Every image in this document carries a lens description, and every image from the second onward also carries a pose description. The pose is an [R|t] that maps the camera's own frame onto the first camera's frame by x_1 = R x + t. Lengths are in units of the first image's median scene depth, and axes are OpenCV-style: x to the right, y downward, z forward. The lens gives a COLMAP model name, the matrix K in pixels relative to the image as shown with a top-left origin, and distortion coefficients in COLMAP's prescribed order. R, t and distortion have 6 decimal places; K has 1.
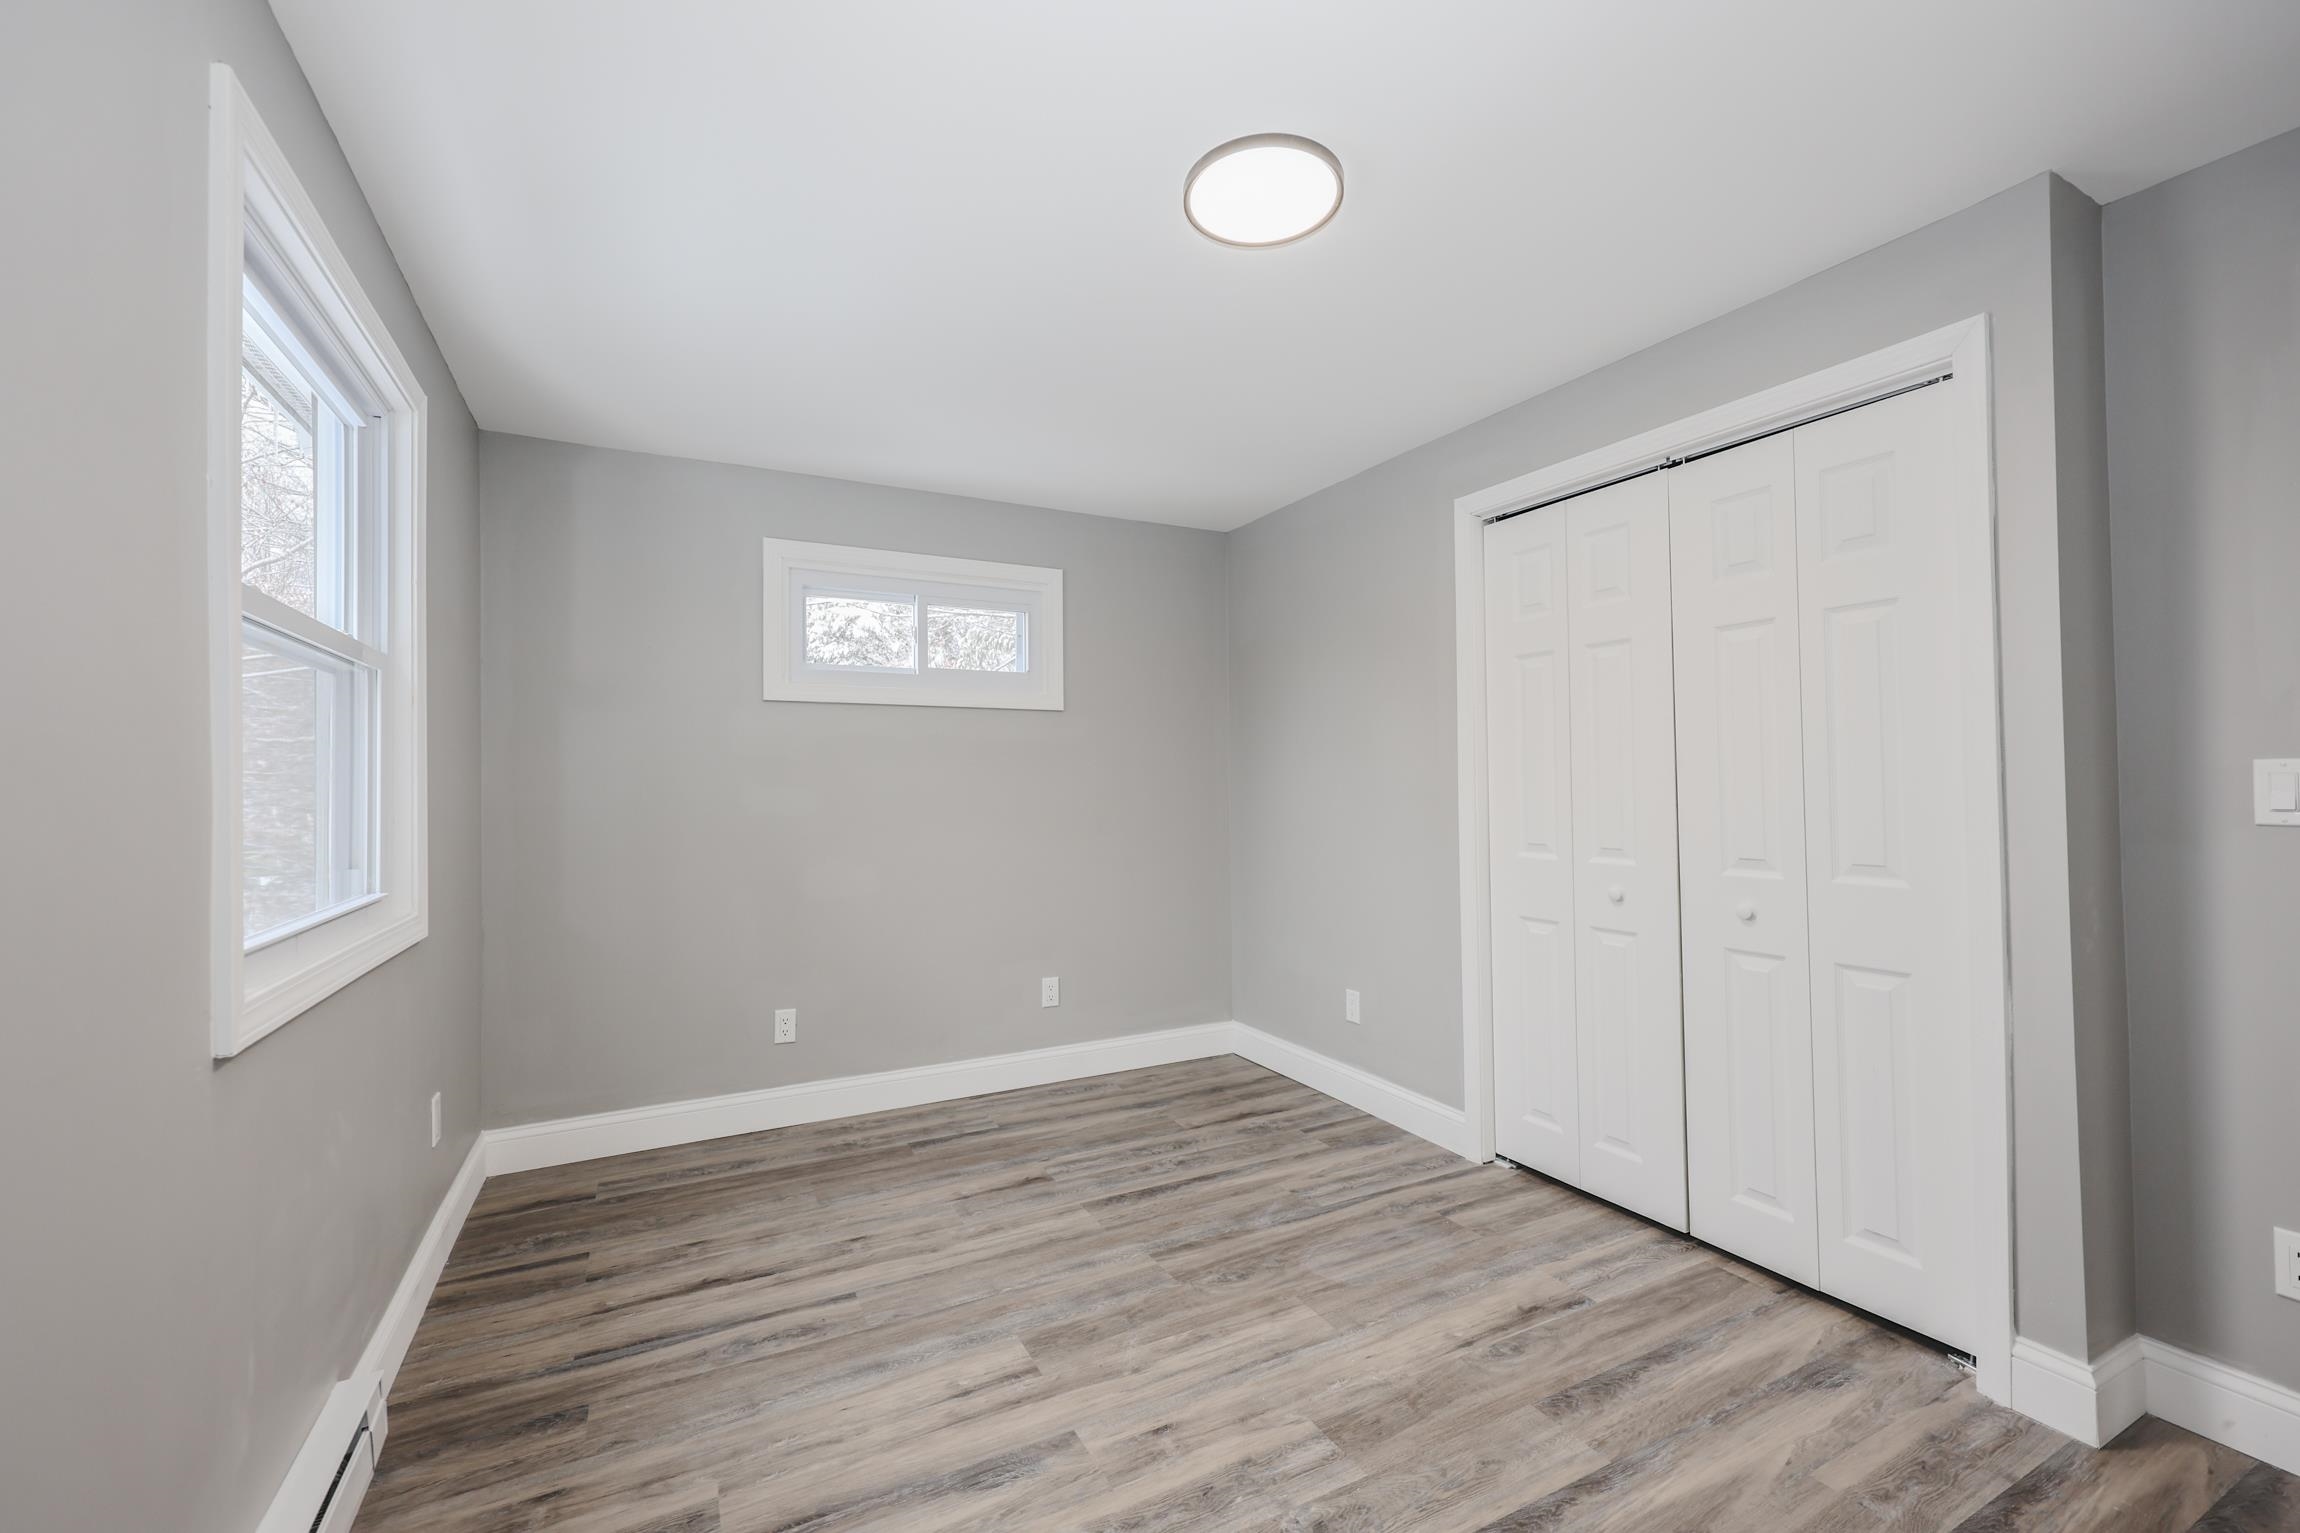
lens RADIAL K [[950.1, 0, 1147.2], [0, 950.1, 764.2], [0, 0, 1]] dist [0.002145, -0.000333]
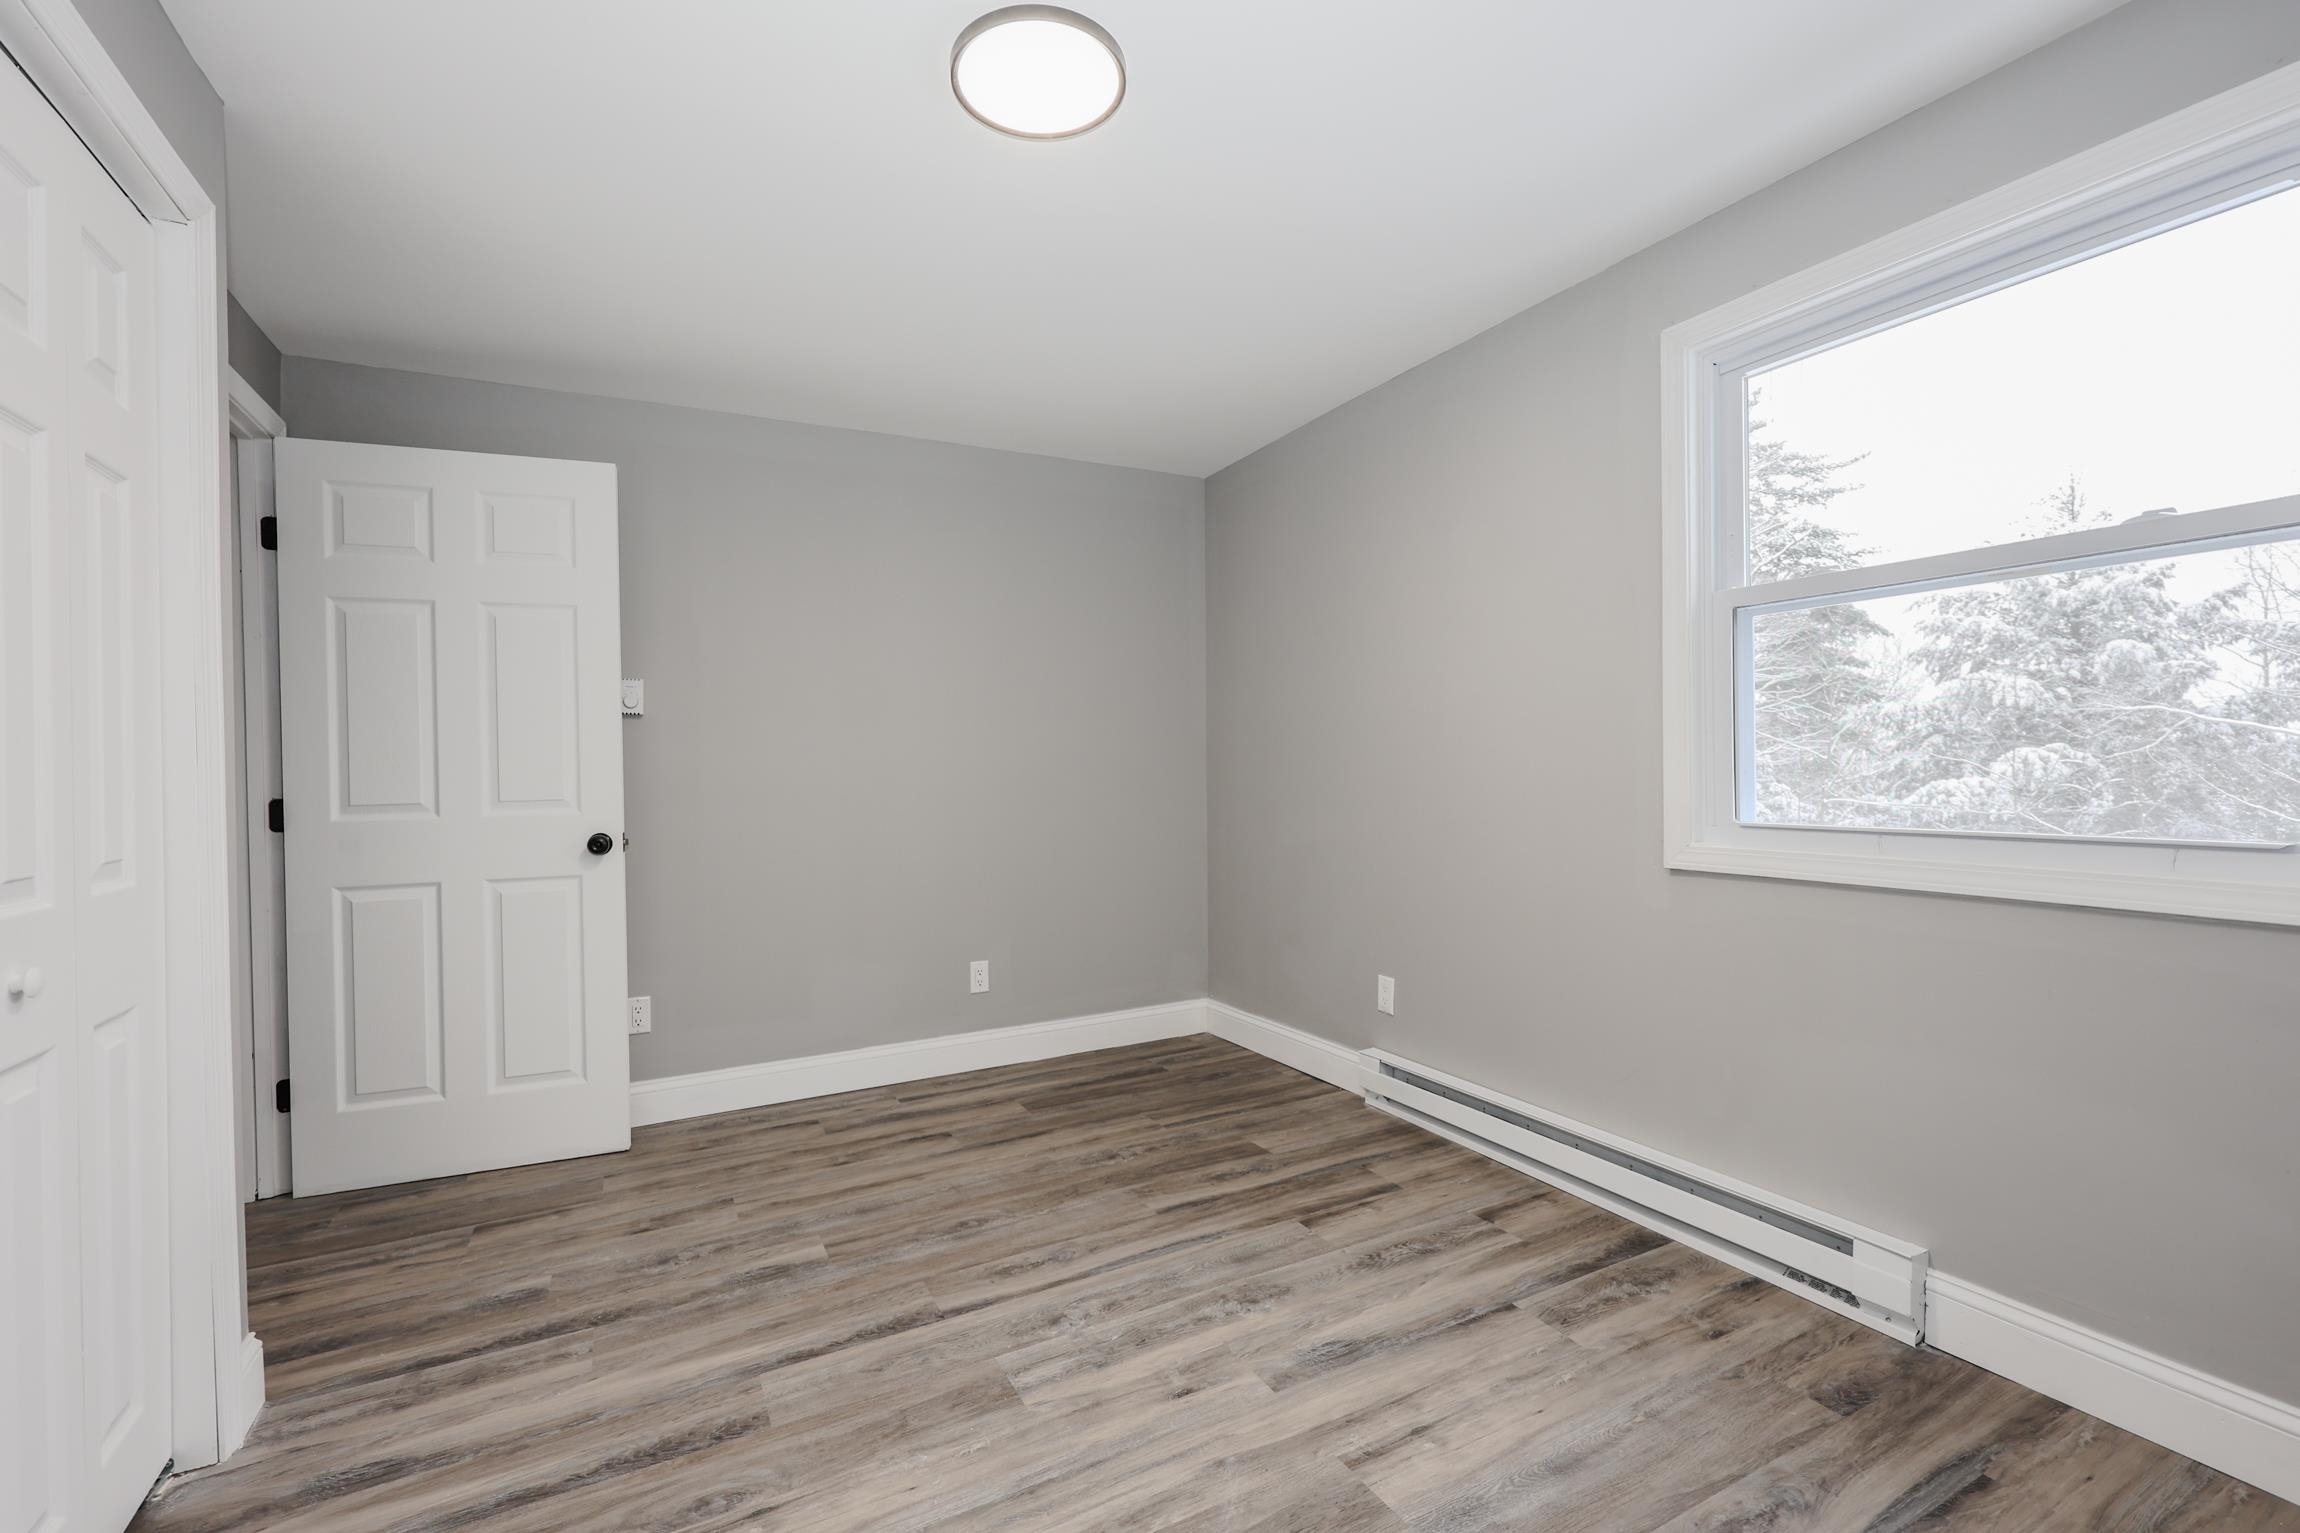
lens RADIAL K [[978.5, 0, 1169.4], [0, 978.5, 772.0], [0, 0, 1]] dist [0.003122, -0.001092]
pose [[-0.999009, 0.028455, -0.034233, 0.028462], [0.028869, 0.999515, -0.011667, 0.051221], [0.033885, -0.012644, -0.999346, 1.247651]]
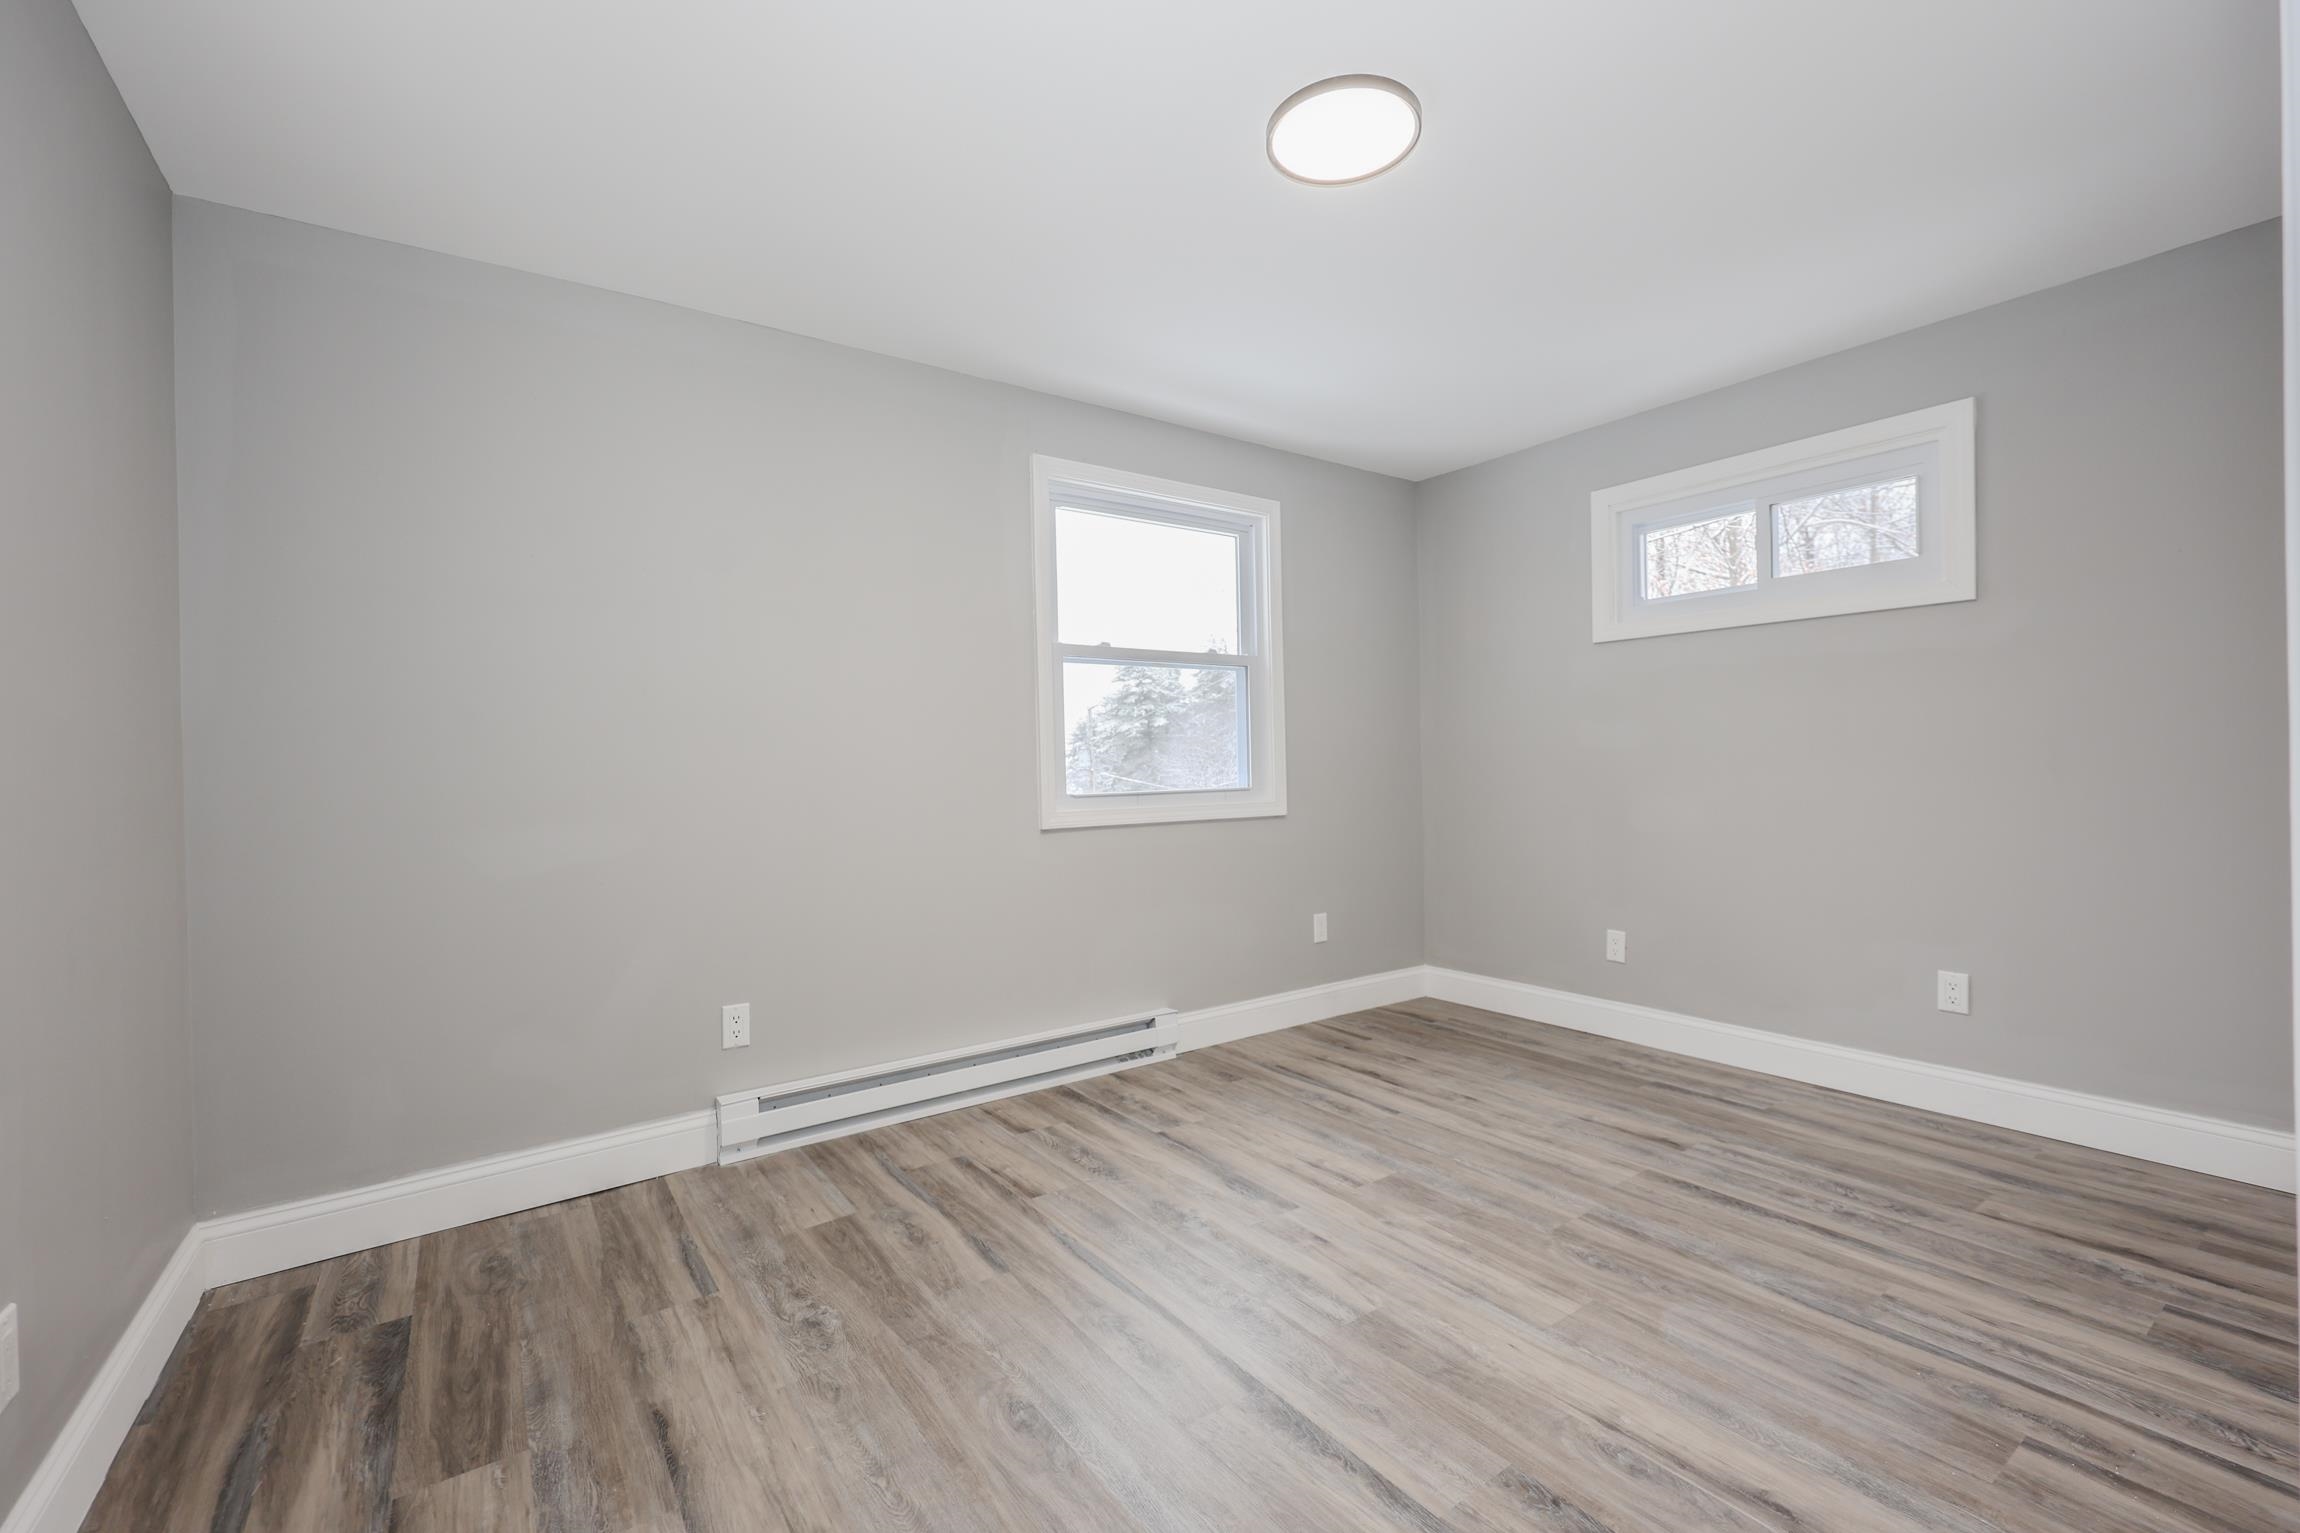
lens RADIAL K [[950.1, 0, 1111.3], [0, 950.1, 763.1], [0, 0, 1]] dist [0.002145, -0.000333]
pose [[0.115516, 0.005545, -0.993290, 0.738864], [0.038986, 0.999189, 0.010112, 0.044492], [0.992540, -0.039893, 0.115206, 0.386791]]
